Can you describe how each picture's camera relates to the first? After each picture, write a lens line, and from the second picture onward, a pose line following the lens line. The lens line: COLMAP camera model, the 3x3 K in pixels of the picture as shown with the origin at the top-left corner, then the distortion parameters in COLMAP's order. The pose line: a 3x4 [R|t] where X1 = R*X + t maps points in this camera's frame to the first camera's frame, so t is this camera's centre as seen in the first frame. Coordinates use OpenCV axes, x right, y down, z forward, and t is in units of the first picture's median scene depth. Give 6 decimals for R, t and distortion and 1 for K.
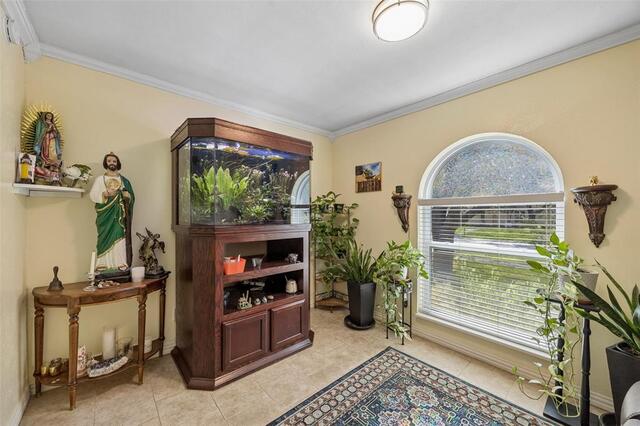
lens RADIAL K [[250.6, 0, 322.5], [0, 250.6, 213.9], [0, 0, 1]] dist [0.002739, 0.000142]
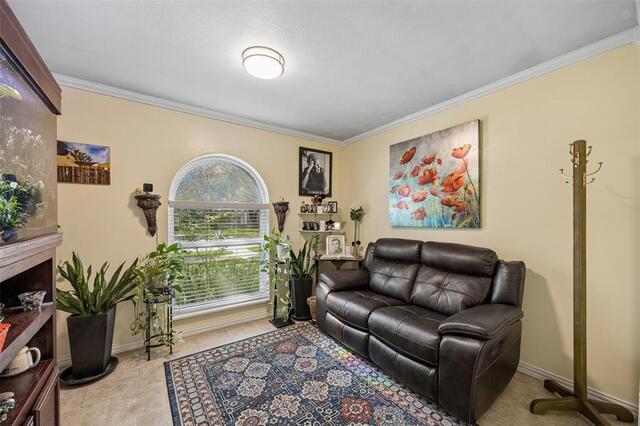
lens RADIAL K [[250.6, 0, 322.7], [0, 250.6, 215.6], [0, 0, 1]] dist [0.002739, 0.000142]
pose [[0.081731, 0.000779, 0.996654, -0.653213], [-0.007091, 0.999975, -0.000200, -0.005560], [-0.996629, -0.007051, 0.081735, 0.399035]]
